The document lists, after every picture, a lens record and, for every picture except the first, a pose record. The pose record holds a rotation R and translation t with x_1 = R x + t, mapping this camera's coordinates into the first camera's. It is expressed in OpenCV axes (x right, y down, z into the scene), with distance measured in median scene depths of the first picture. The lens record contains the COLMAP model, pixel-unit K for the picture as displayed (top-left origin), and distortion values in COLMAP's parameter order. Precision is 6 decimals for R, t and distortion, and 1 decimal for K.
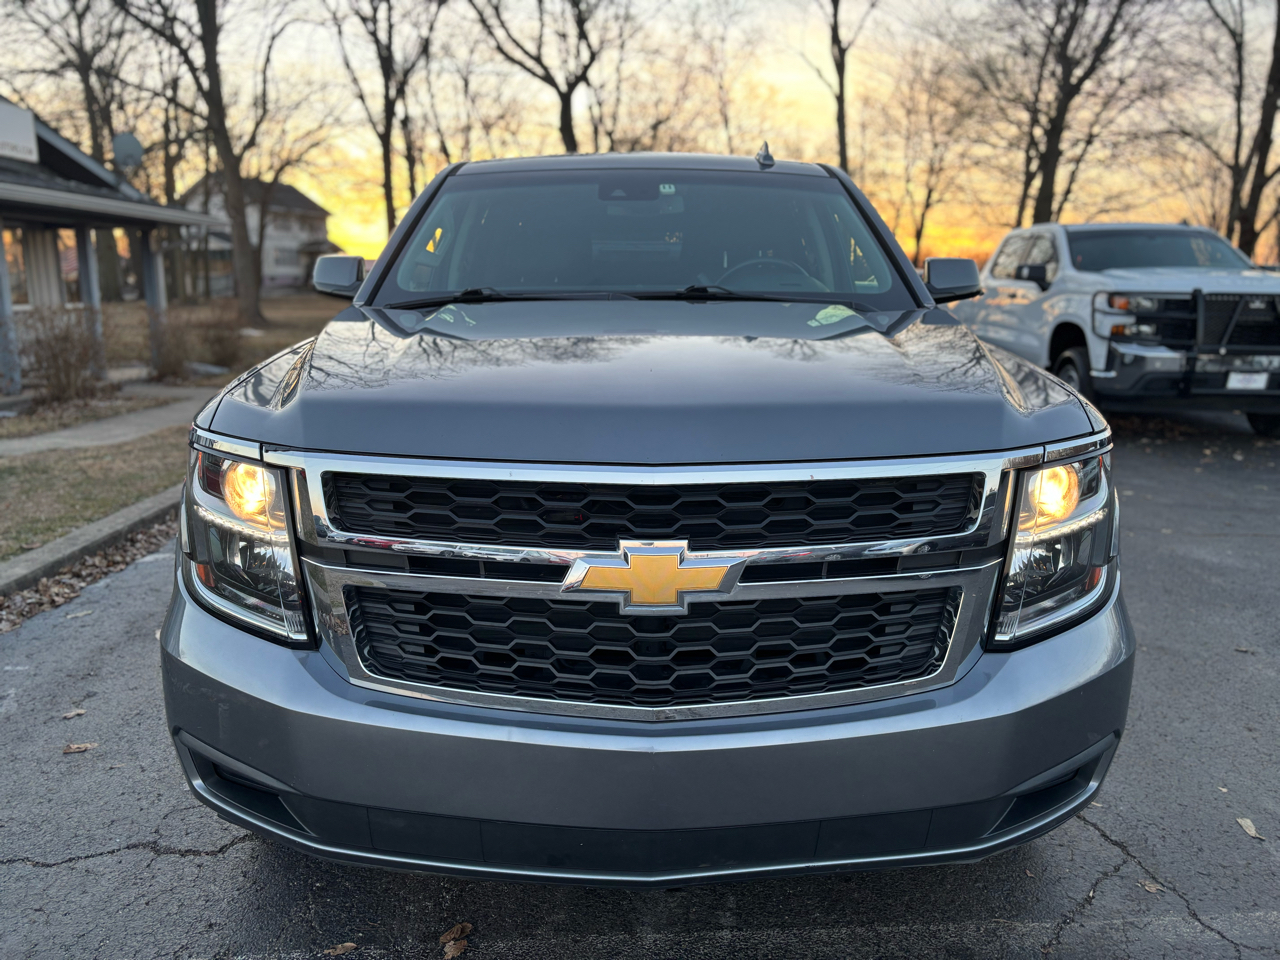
lens RADIAL K [[965.7, 0, 645.3], [0, 965.7, 467.1], [0, 0, 1]] dist [0.054784, -0.061924]
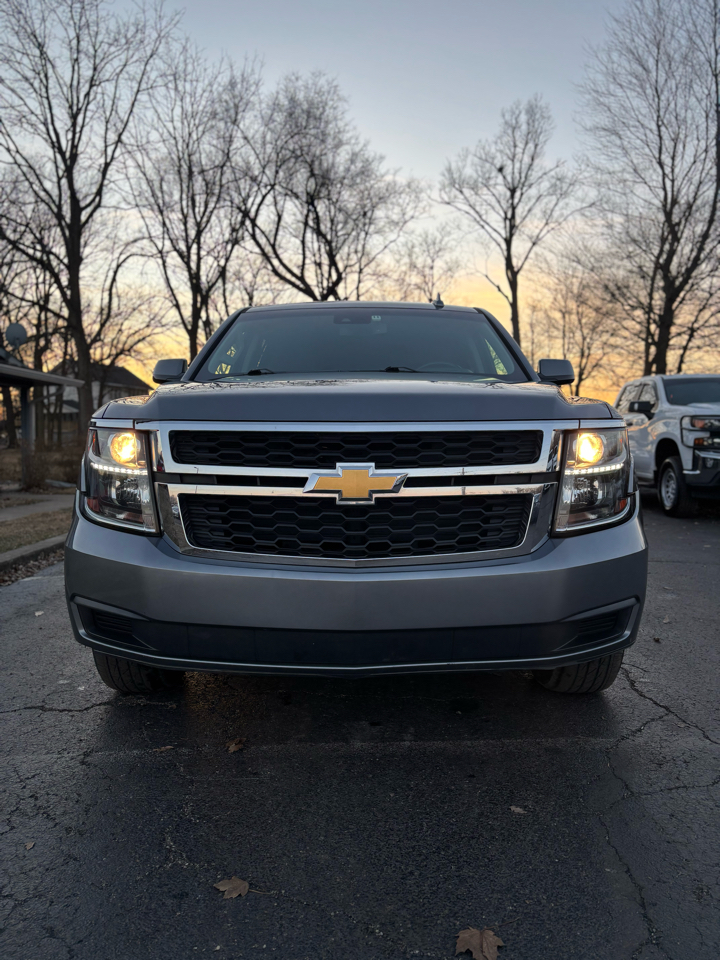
lens RADIAL K [[724.3, 0, 378.5], [0, 724.3, 466.3], [0, 0, 1]] dist [0.054784, -0.061924]
pose [[0.999992, -0.003937, -0.000903, 0.007033], [0.003755, 0.988437, -0.151586, 0.037977], [0.001490, 0.151582, 0.988444, -0.042187]]
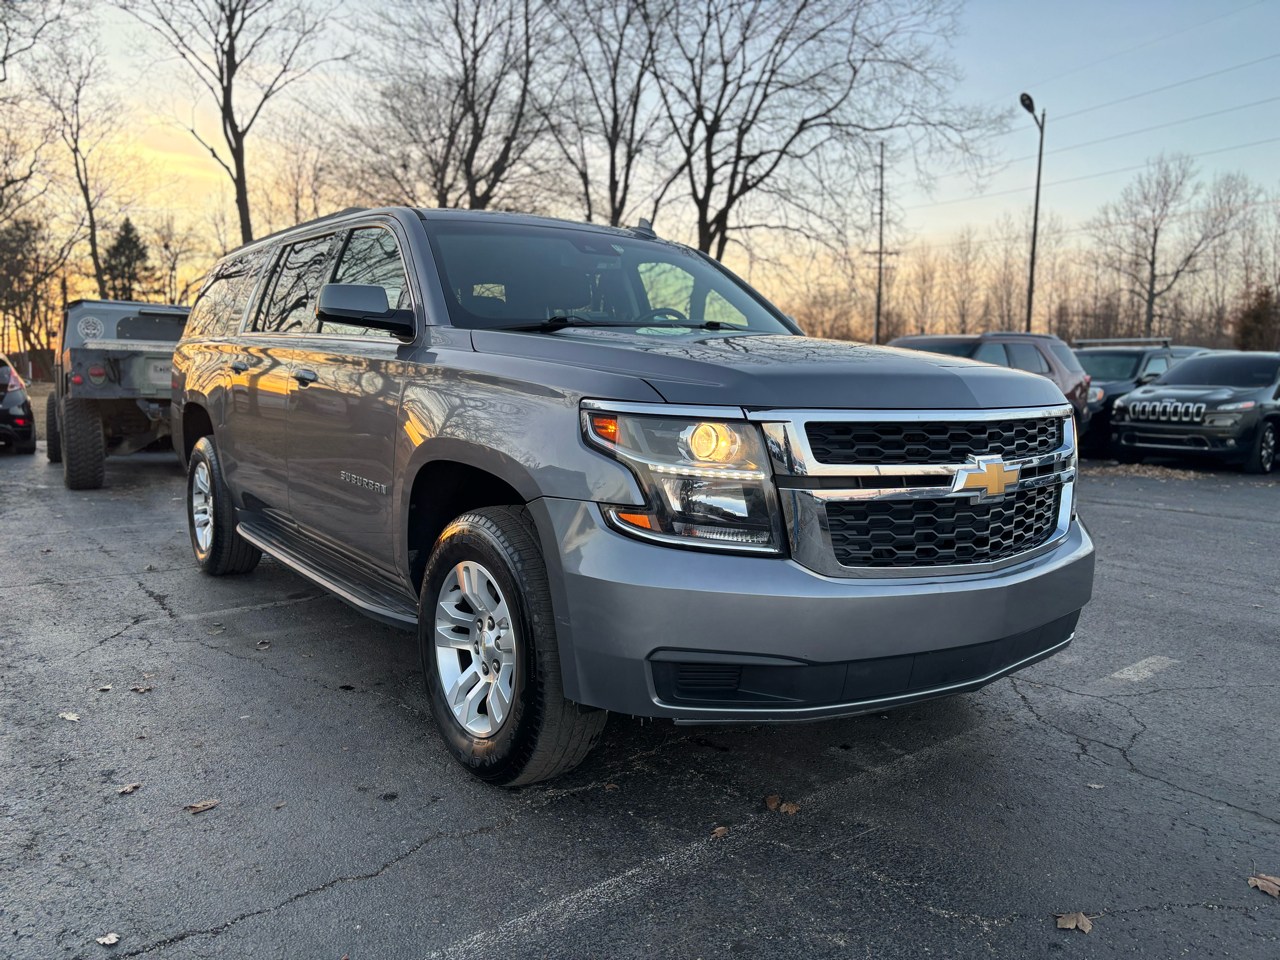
lens RADIAL K [[965.7, 0, 633.6], [0, 965.7, 477.9], [0, 0, 1]] dist [0.054784, -0.061924]
pose [[0.809333, -0.053025, 0.584952, -0.187519], [0.100646, 0.993706, -0.049174, 0.017695], [-0.578663, 0.098671, 0.809576, 0.005515]]
